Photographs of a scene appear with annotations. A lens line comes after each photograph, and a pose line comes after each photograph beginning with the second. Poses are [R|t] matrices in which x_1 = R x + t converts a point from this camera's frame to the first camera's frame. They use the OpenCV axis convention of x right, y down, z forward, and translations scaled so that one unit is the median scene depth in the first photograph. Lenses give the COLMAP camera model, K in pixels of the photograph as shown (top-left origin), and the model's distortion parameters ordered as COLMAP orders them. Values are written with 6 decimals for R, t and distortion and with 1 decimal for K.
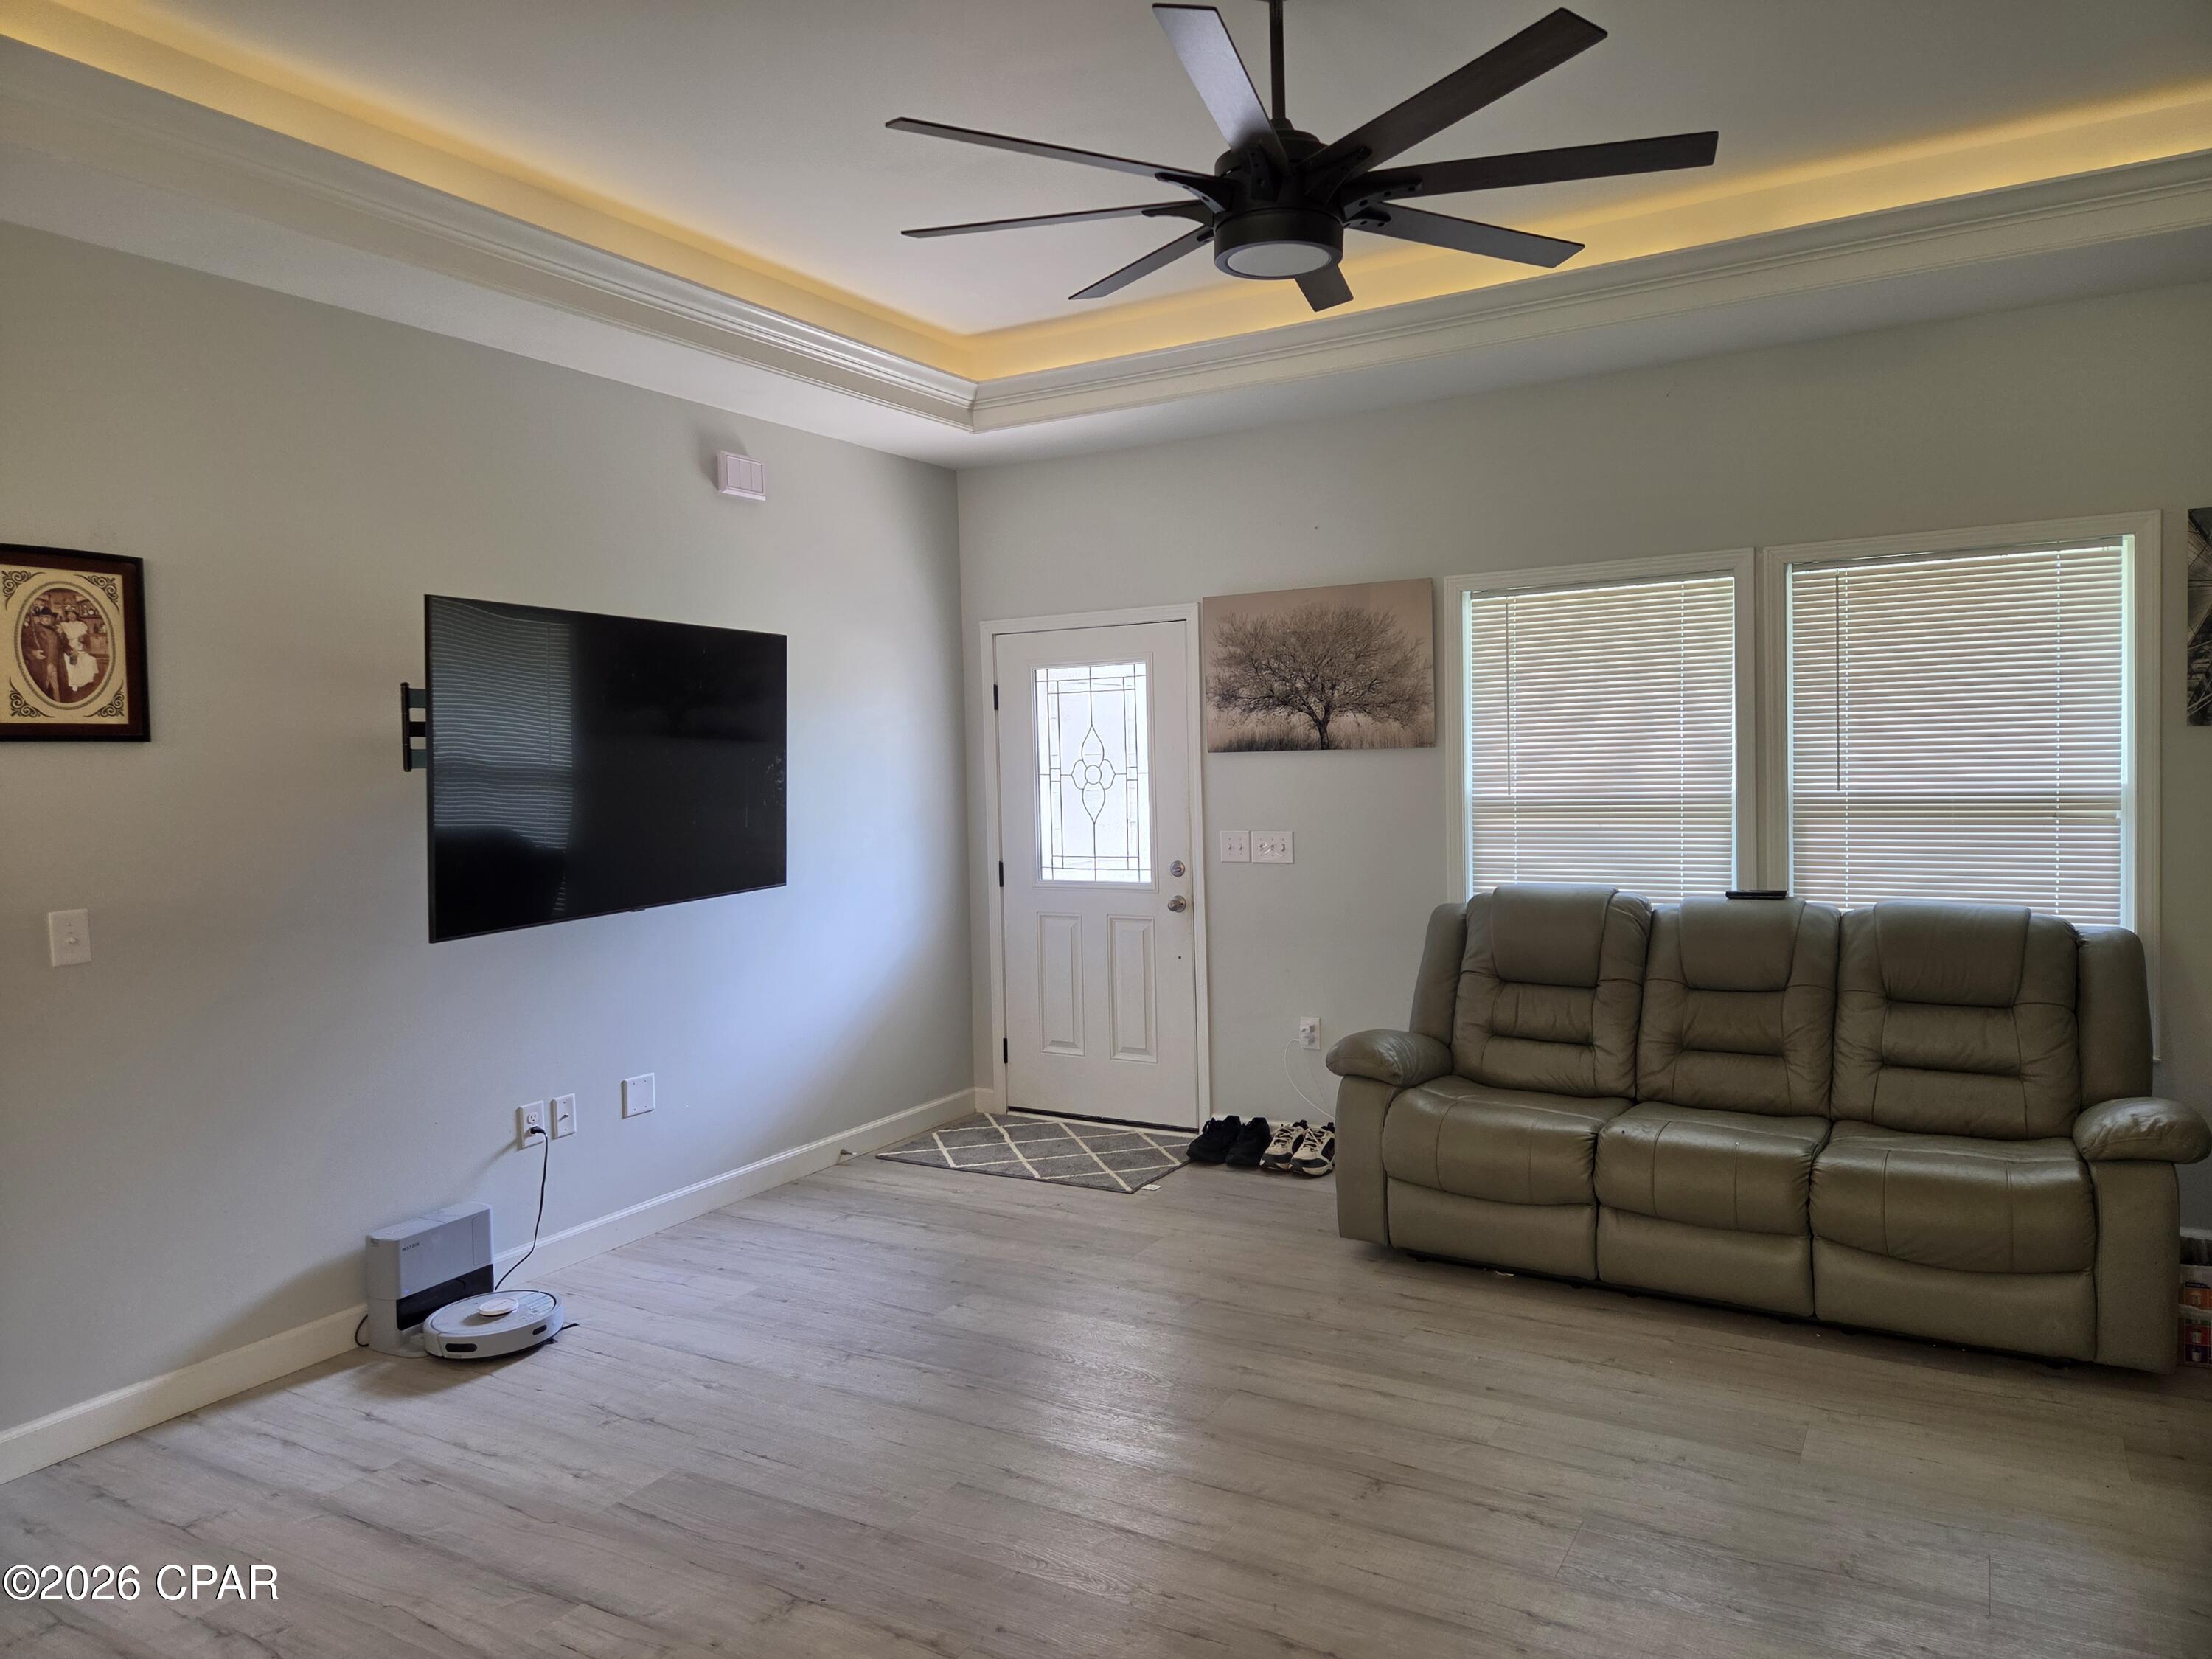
lens RADIAL K [[1482.3, 0, 1098.7], [0, 1482.3, 825.5], [0, 0, 1]] dist [0.069823, -0.060860]
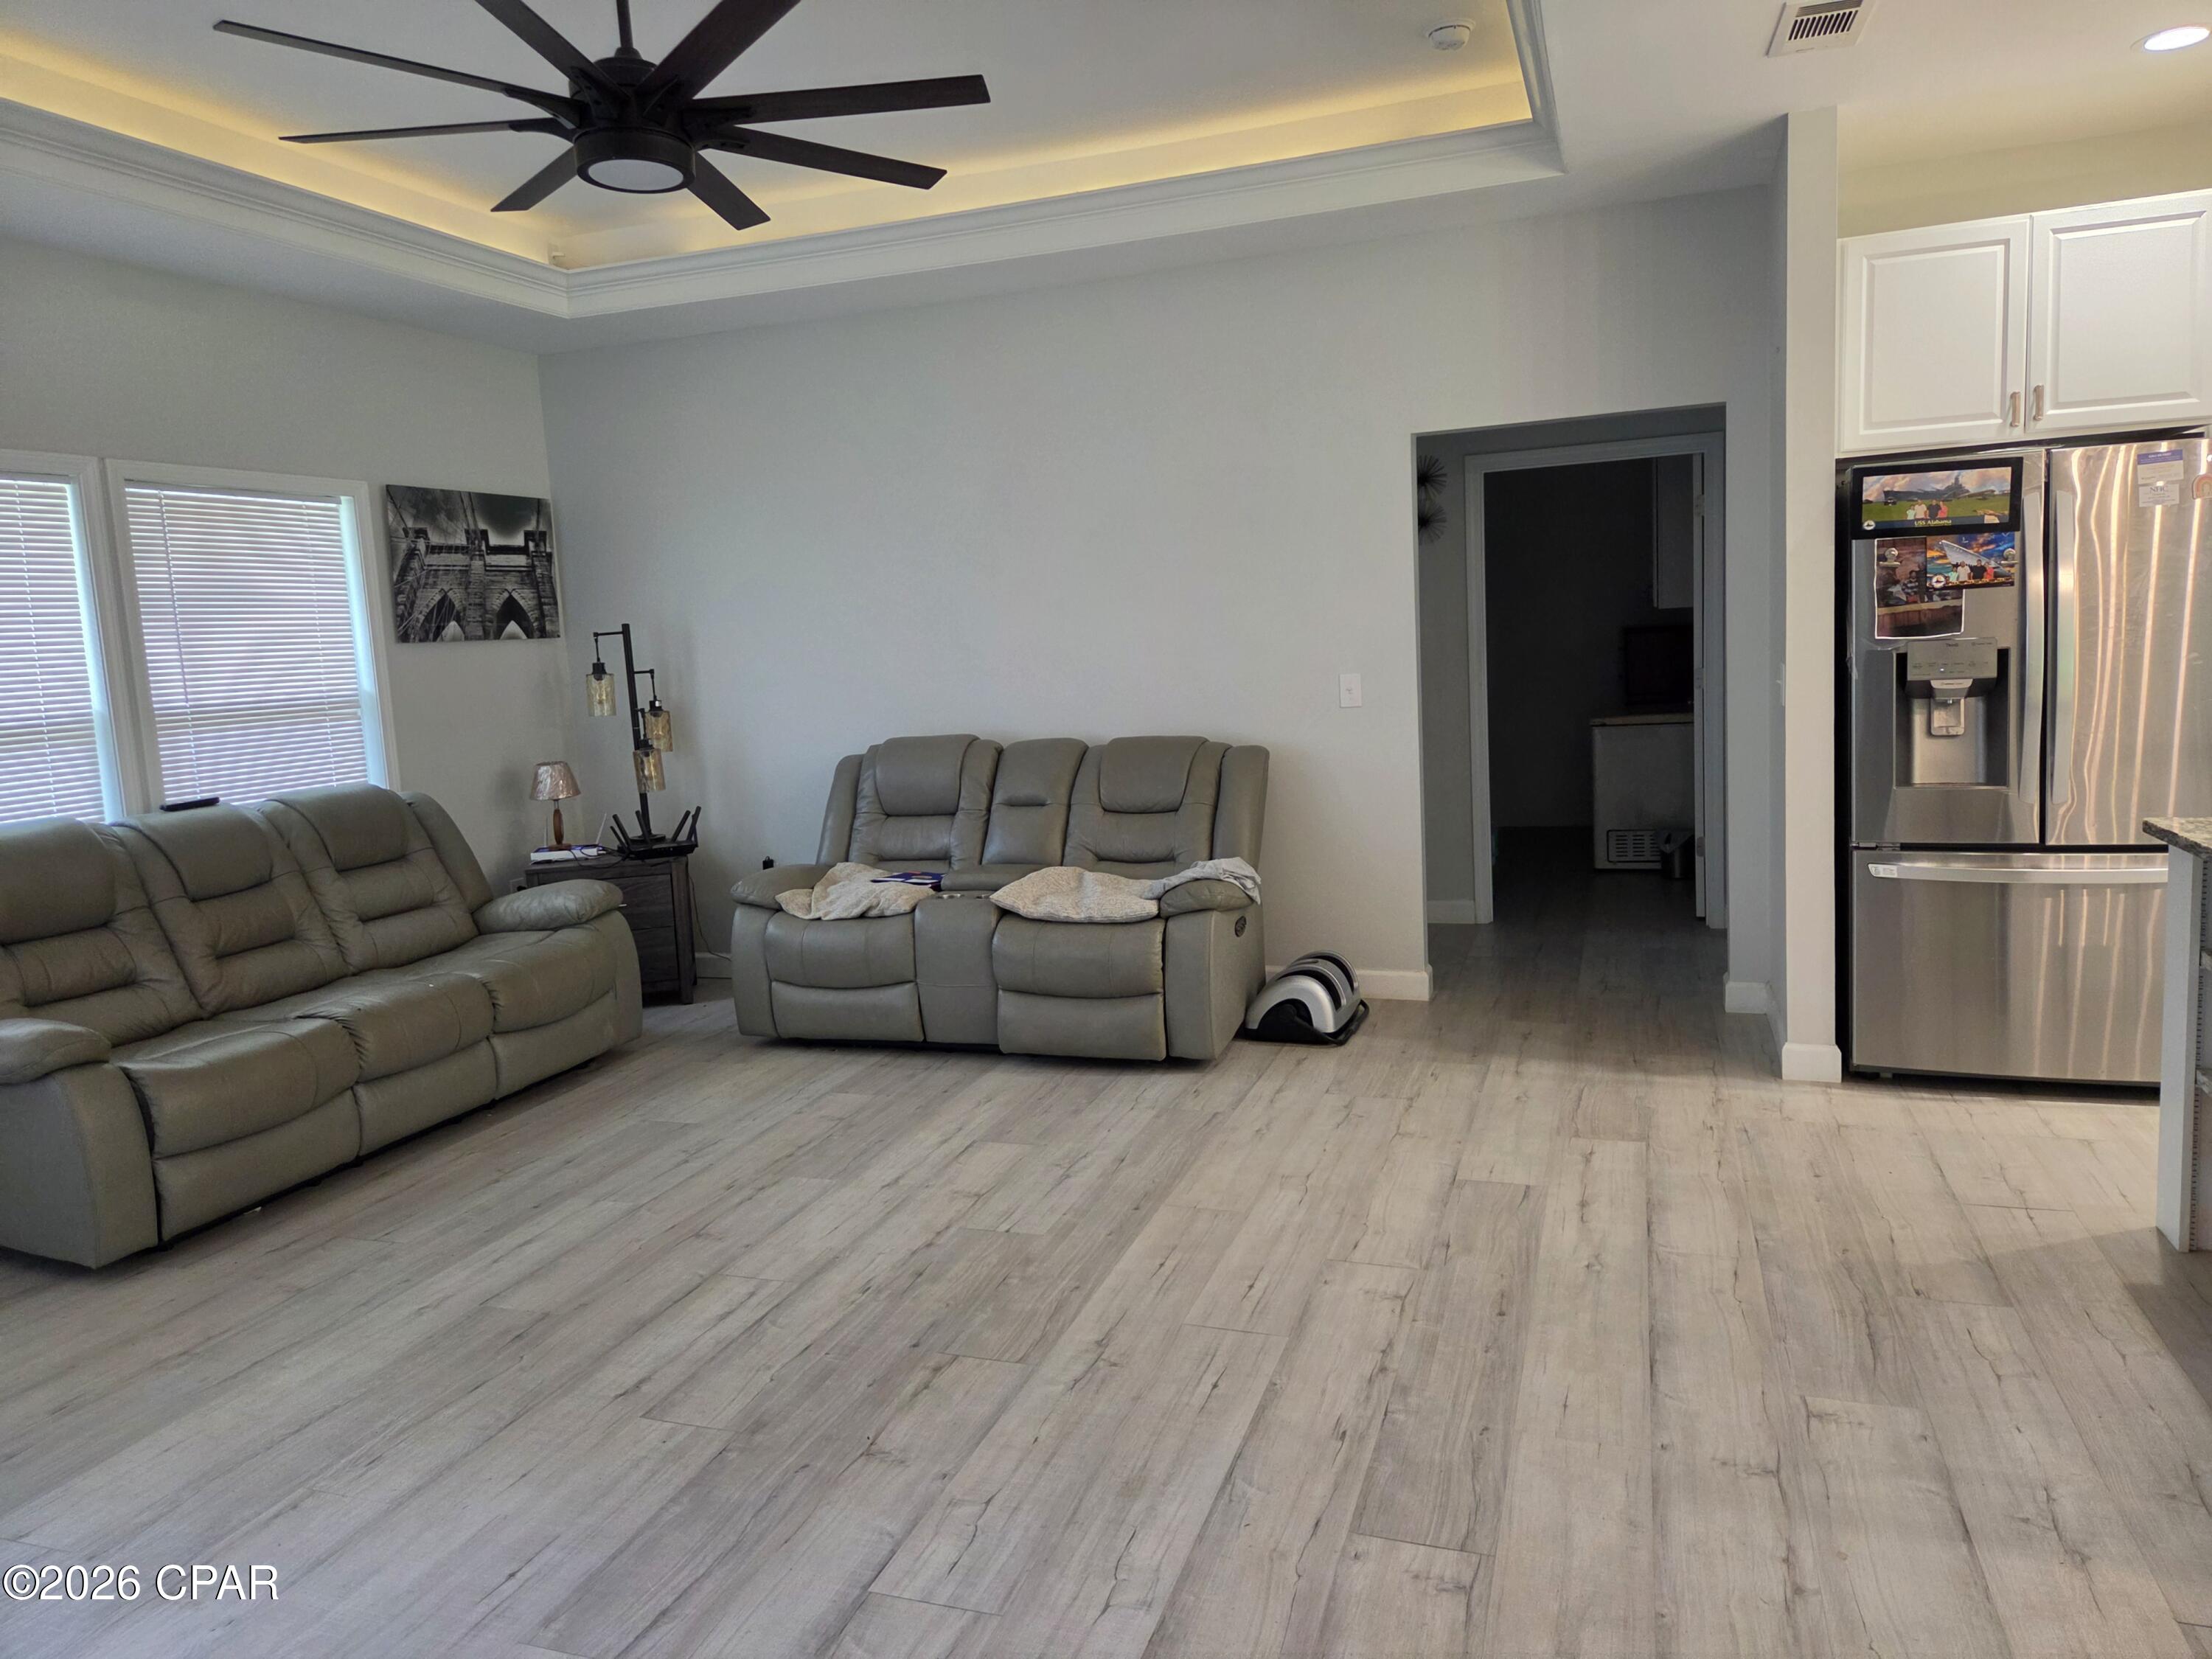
lens RADIAL K [[1482.3, 0, 1111.7], [0, 1482.3, 801.4], [0, 0, 1]] dist [0.069823, -0.060860]
pose [[-0.195248, -0.078889, 0.977576, -0.759374], [0.102377, 0.989675, 0.100313, 0.006331], [-0.975396, 0.119667, -0.185155, 0.637733]]
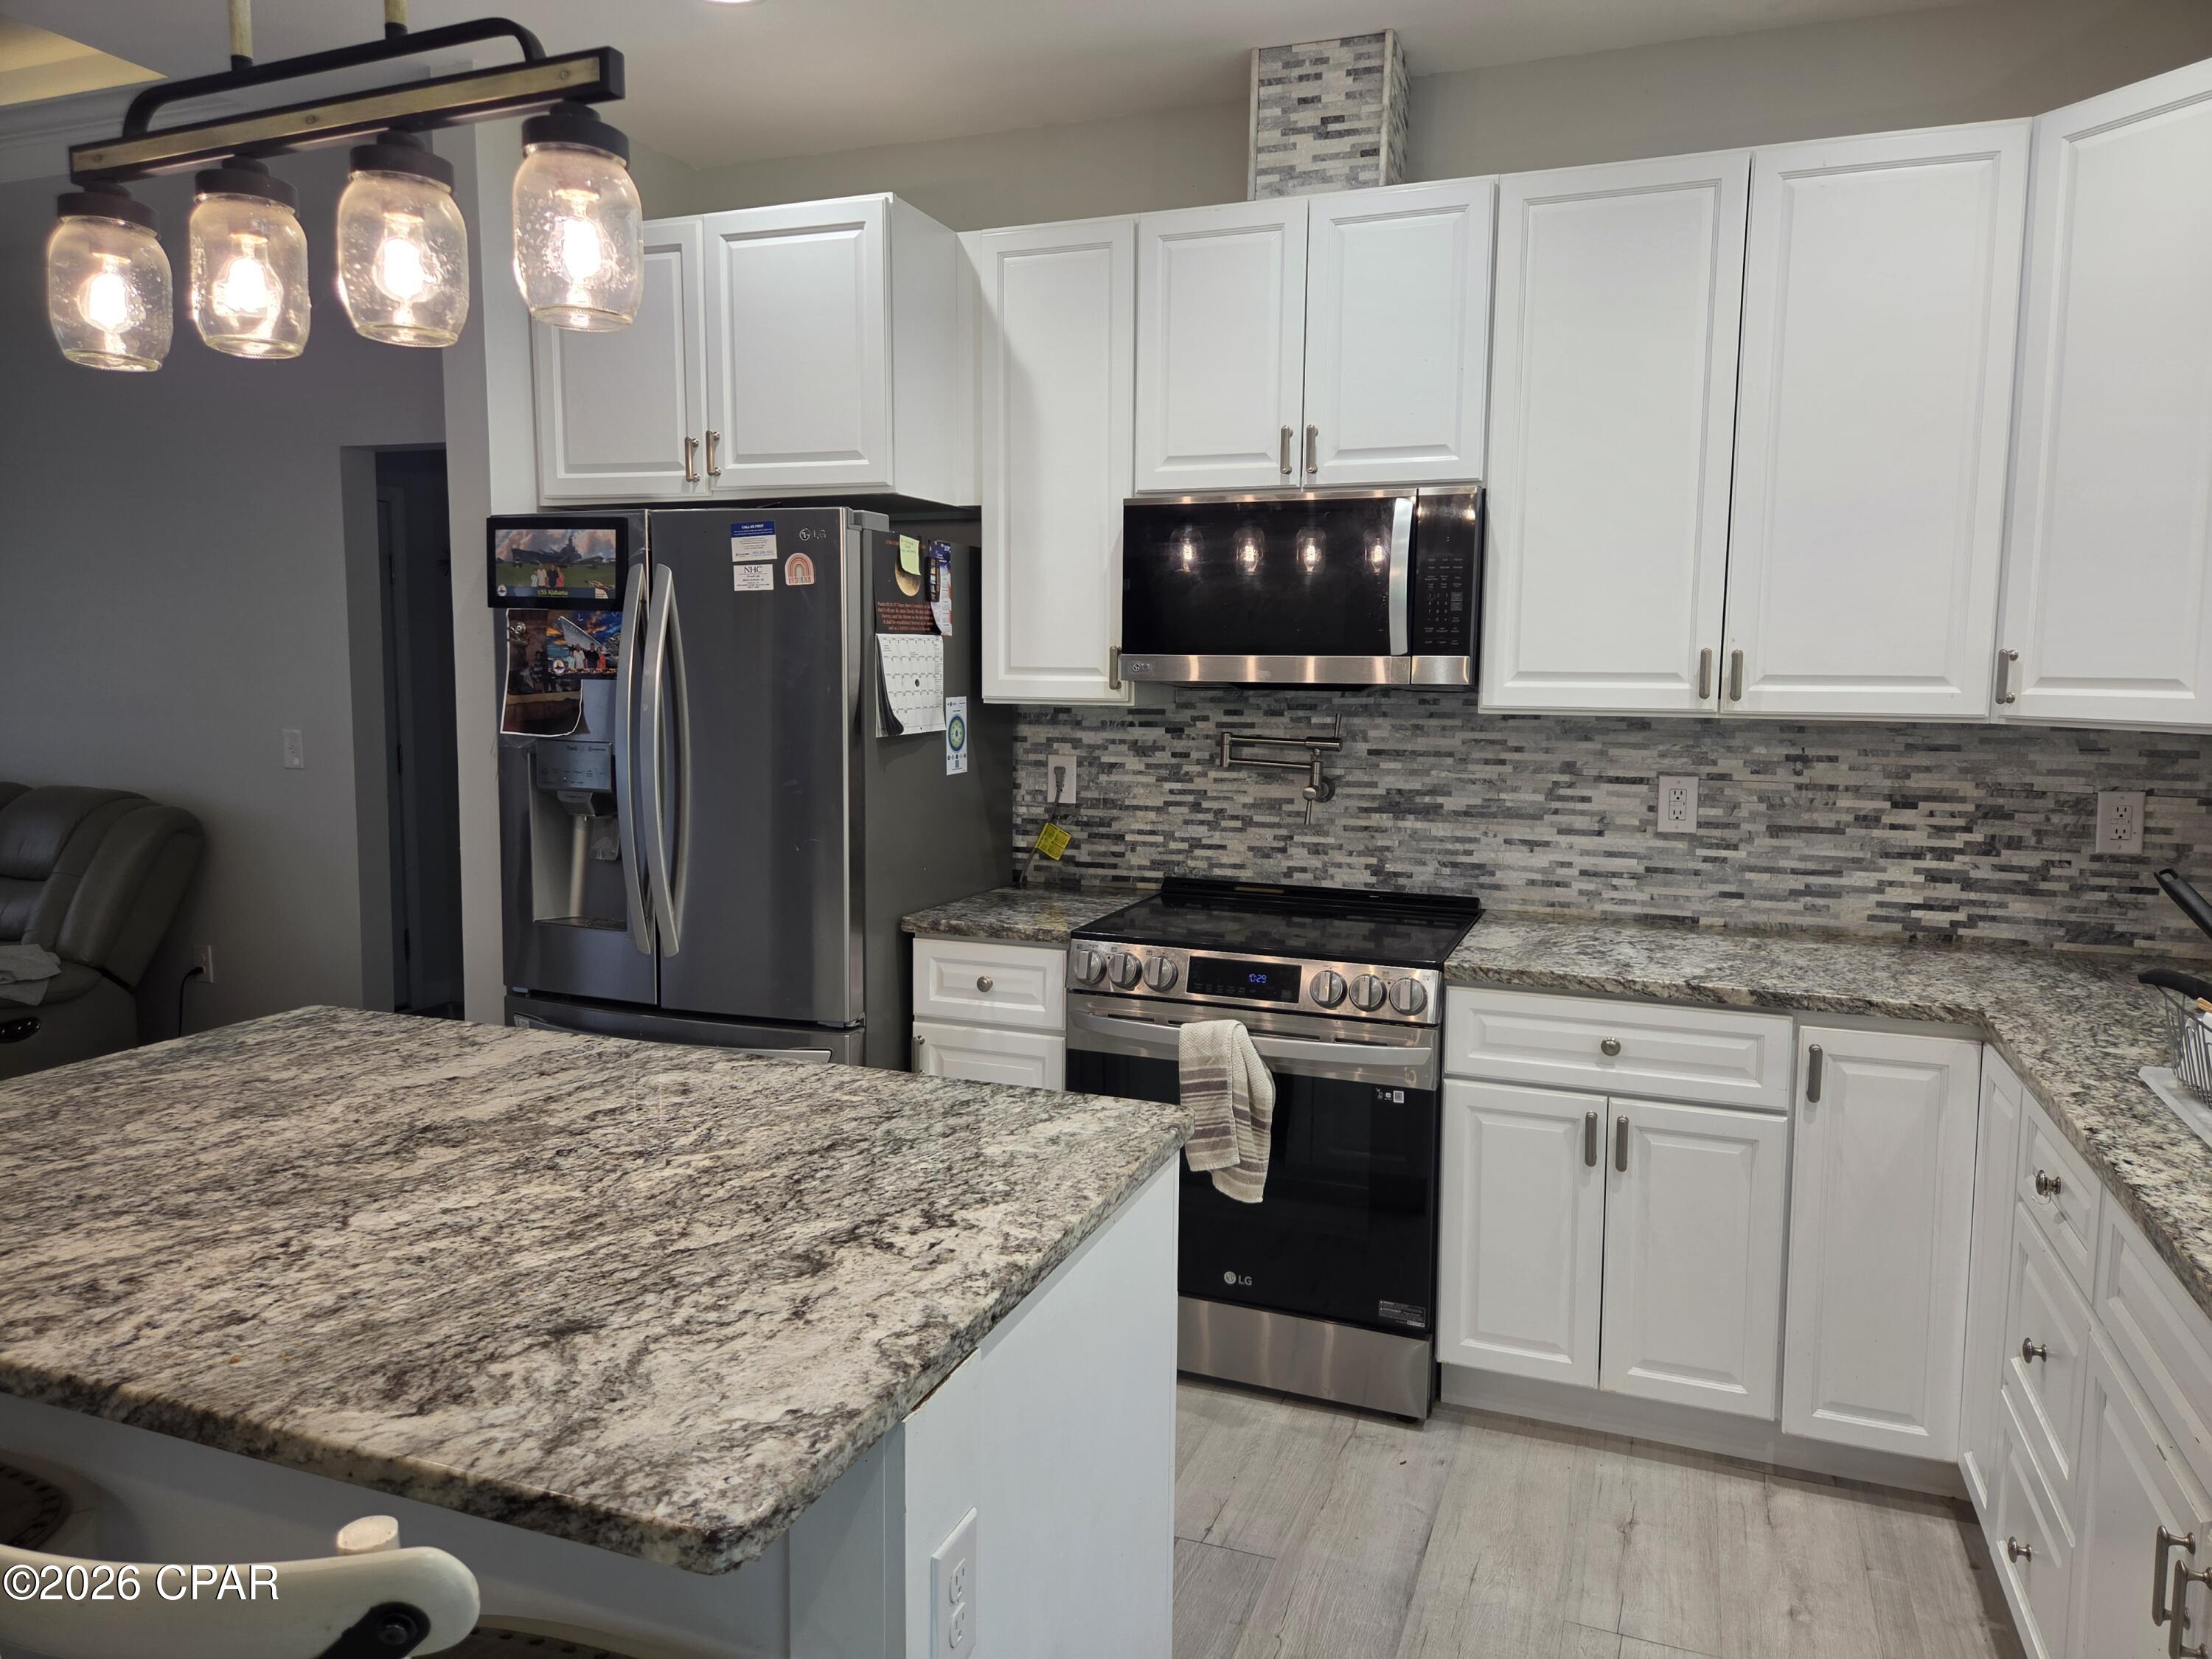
lens RADIAL K [[1482.3, 0, 1123.8], [0, 1482.3, 821.0], [0, 0, 1]] dist [0.069823, -0.060860]
pose [[-0.180646, -0.082987, 0.980041, -0.711015], [0.035245, 0.995248, 0.090771, 0.037011], [-0.982916, 0.050939, -0.176863, -0.227013]]
